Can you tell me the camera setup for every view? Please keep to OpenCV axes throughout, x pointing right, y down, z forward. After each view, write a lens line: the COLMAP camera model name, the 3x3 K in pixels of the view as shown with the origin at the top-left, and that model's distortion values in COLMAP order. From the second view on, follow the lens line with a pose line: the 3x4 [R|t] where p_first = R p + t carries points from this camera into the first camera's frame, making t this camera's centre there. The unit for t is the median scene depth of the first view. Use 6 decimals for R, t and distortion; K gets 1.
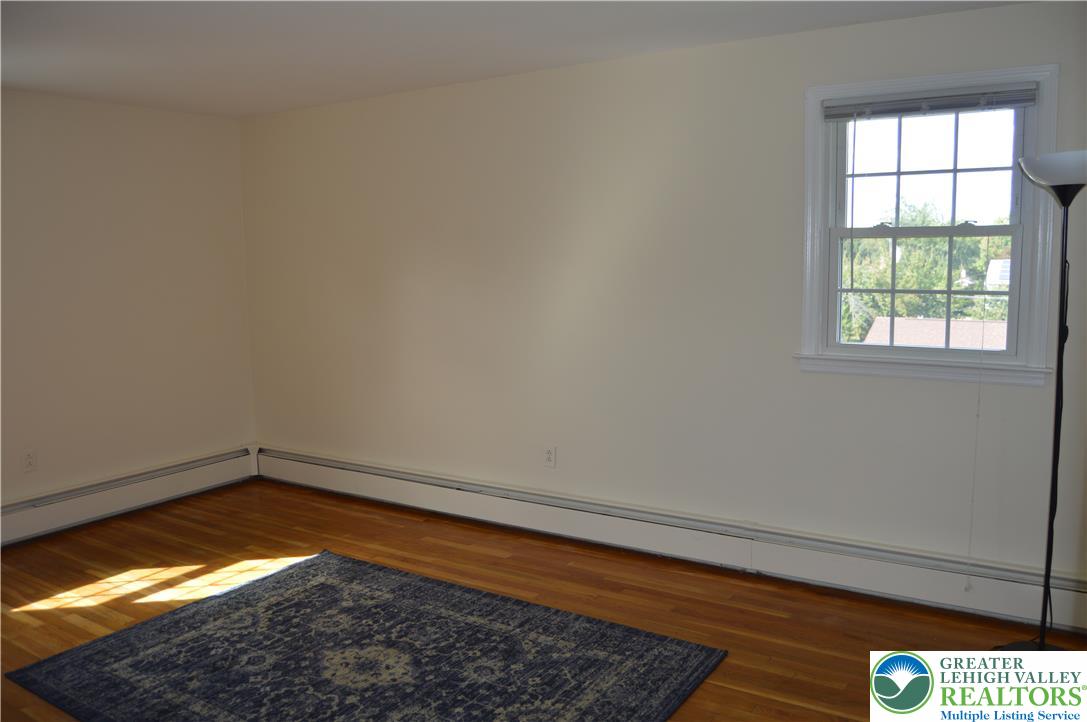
lens RADIAL K [[865.8, 0, 540.7], [0, 865.8, 361.0], [0, 0, 1]] dist [-0.088619, 0.041337]
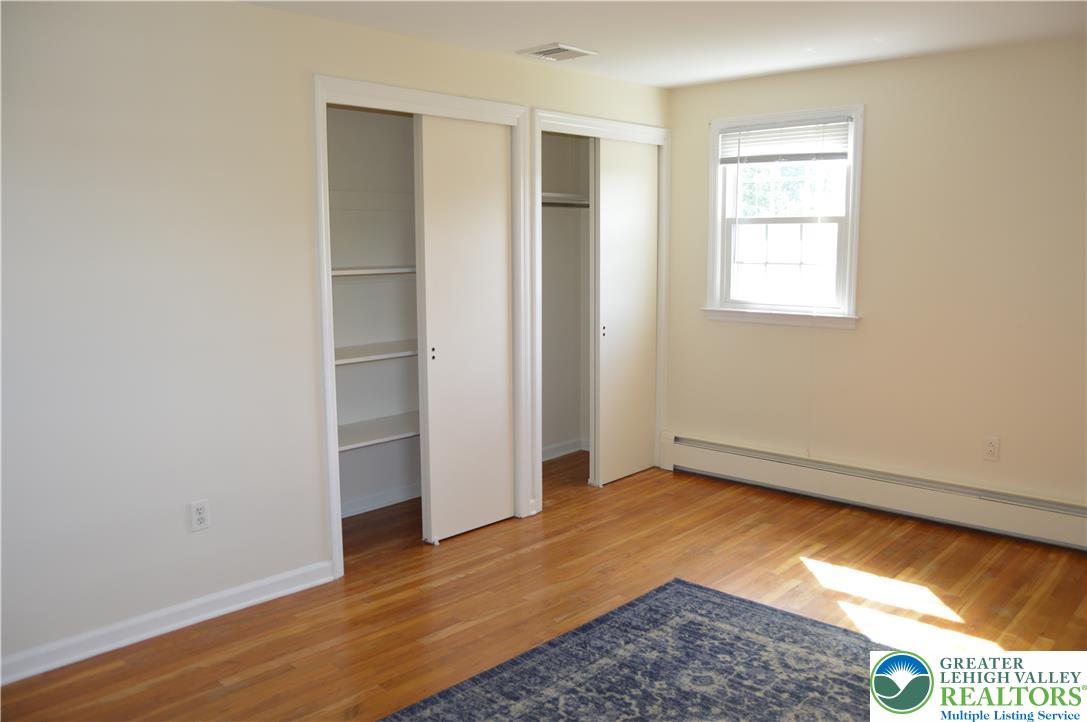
lens RADIAL K [[865.8, 0, 540.9], [0, 865.8, 360.8], [0, 0, 1]] dist [-0.088619, 0.041337]
pose [[-0.176728, 0.146758, -0.973257, 0.466442], [-0.113466, 0.979191, 0.168257, -0.095214], [0.977698, 0.140168, -0.156399, 0.846535]]
